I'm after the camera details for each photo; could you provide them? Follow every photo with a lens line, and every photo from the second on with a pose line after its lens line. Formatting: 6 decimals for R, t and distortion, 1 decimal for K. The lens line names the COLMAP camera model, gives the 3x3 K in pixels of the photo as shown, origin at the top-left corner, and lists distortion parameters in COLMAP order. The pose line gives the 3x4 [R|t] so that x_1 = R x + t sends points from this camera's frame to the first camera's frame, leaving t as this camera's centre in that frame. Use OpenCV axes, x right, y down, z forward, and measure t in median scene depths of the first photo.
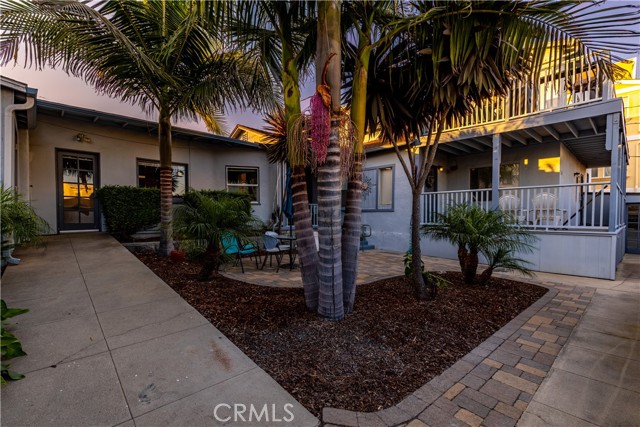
lens RADIAL K [[286.7, 0, 319.5], [0, 286.7, 214.9], [0, 0, 1]] dist [0.002907, 0.000792]
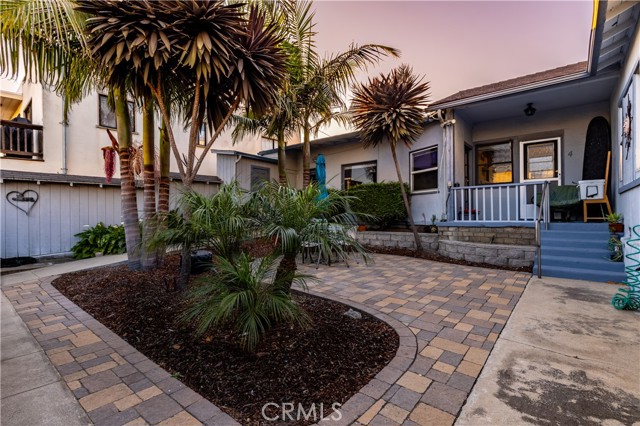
lens RADIAL K [[306.7, 0, 299.0], [0, 306.7, 214.7], [0, 0, 1]] dist [0.000357, 0.000623]
pose [[0.113669, 0.000707, -0.993518, 1.472265], [0.021859, 0.999756, 0.003212, 0.034891], [0.993278, -0.022082, 0.113626, 1.319790]]
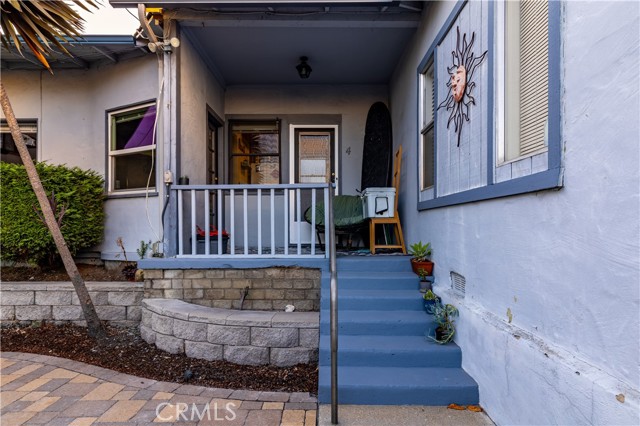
lens RADIAL K [[371.3, 0, 320.5], [0, 371.3, 215.6], [0, 0, 1]] dist [-0.001826, -0.000003]
pose [[0.736926, -0.018187, -0.675728, 0.730425], [0.011010, 0.999828, -0.014903, 0.002704], [0.675883, 0.003543, 0.737000, 1.979674]]
